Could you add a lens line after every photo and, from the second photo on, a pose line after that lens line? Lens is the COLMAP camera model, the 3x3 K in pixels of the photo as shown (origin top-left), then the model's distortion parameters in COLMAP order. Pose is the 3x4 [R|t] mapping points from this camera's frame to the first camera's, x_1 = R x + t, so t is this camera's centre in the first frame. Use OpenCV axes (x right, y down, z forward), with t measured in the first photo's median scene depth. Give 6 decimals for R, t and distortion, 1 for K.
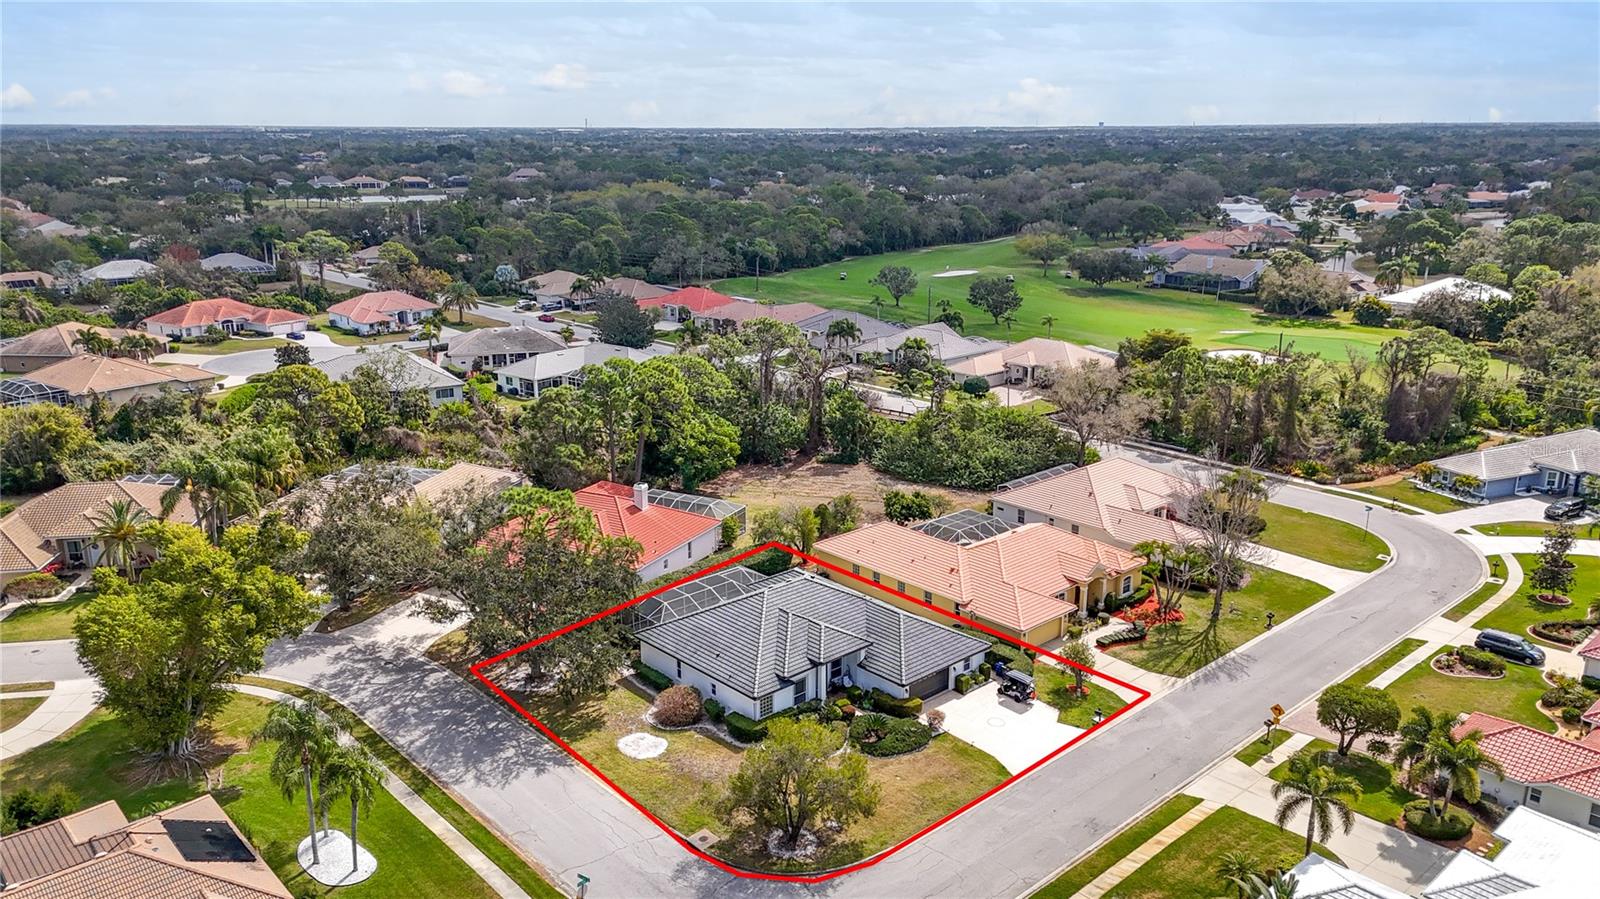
lens RADIAL K [[1180.4, 0, 800.0], [0, 1180.4, 449.5], [0, 0, 1]] dist [0.099324, -0.105298]
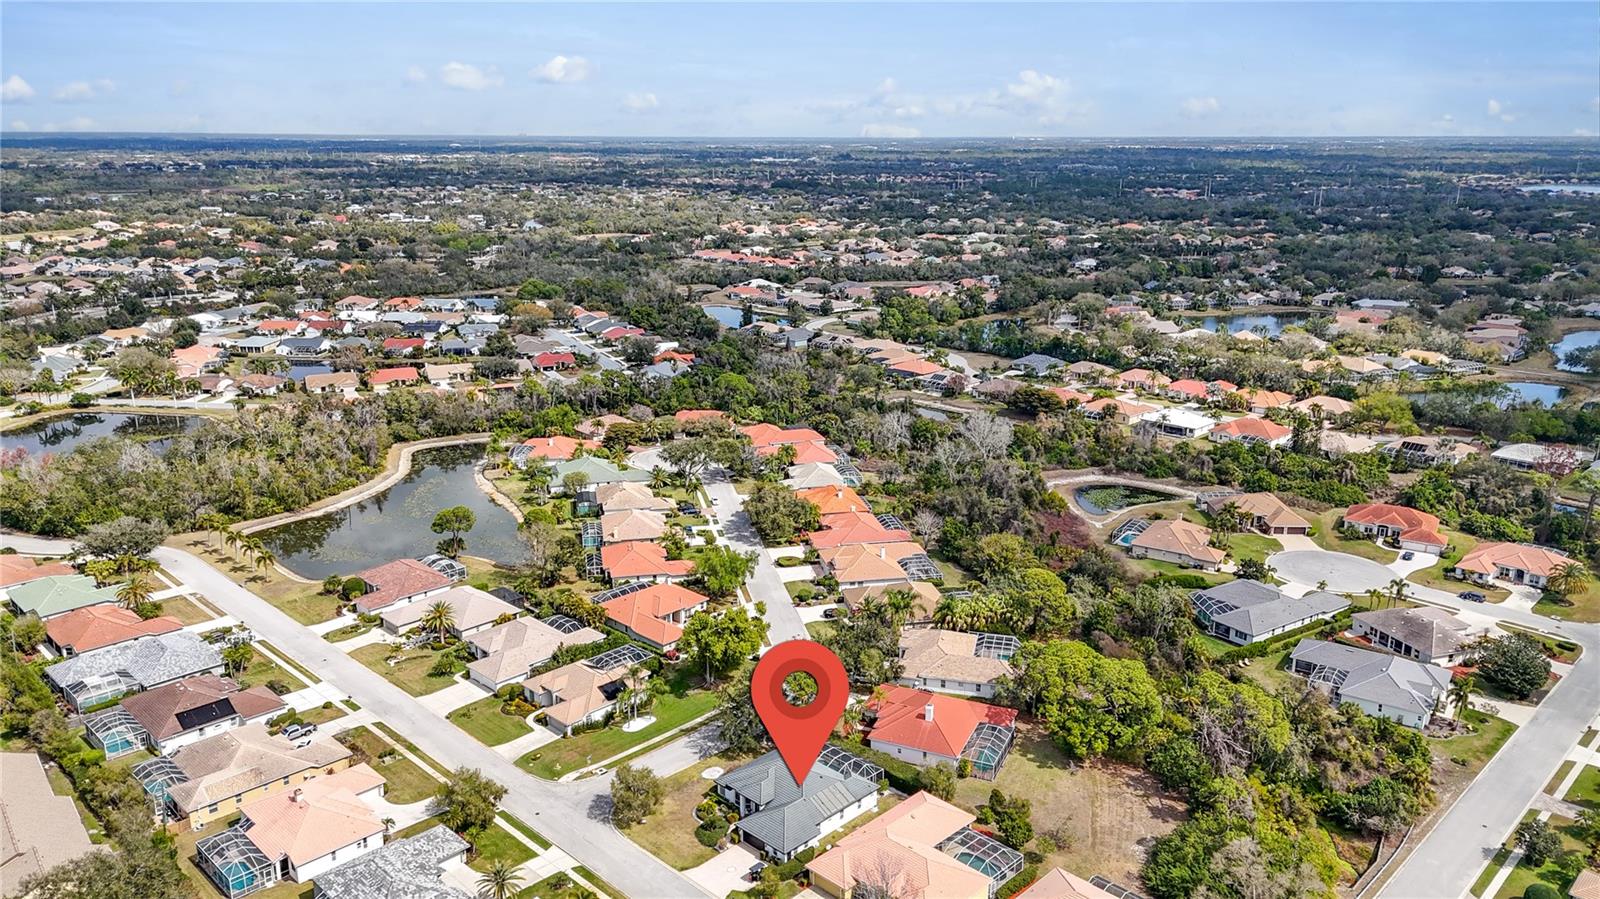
lens RADIAL K [[1180.4, 0, 800.0], [0, 1180.4, 449.5], [0, 0, 1]] dist [0.099324, -0.105298]
pose [[0.051726, 0.263272, -0.963334, 1.541940], [-0.266239, 0.933349, 0.240781, -0.744515], [0.962518, 0.244023, 0.118372, 0.602097]]
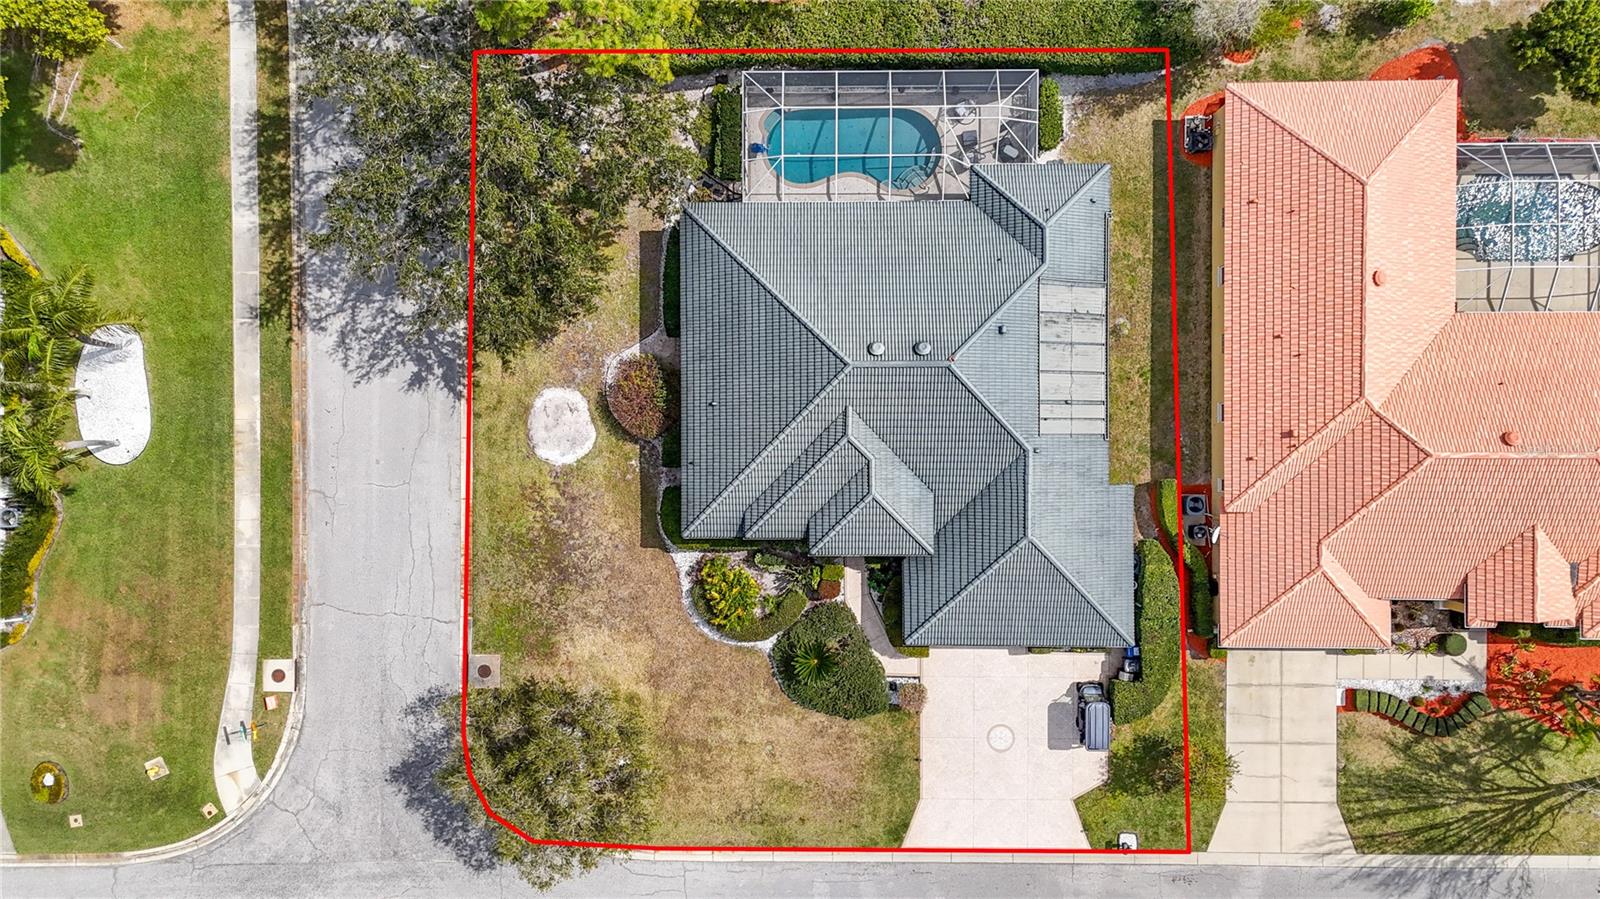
lens RADIAL K [[1180.4, 0, 800.0], [0, 1180.4, 449.5], [0, 0, 1]] dist [0.099324, -0.105298]
pose [[0.741384, 0.671045, -0.006977, -0.013414], [-0.168376, 0.196070, 0.966026, -0.346224], [0.649614, -0.715022, 0.258351, 0.734708]]
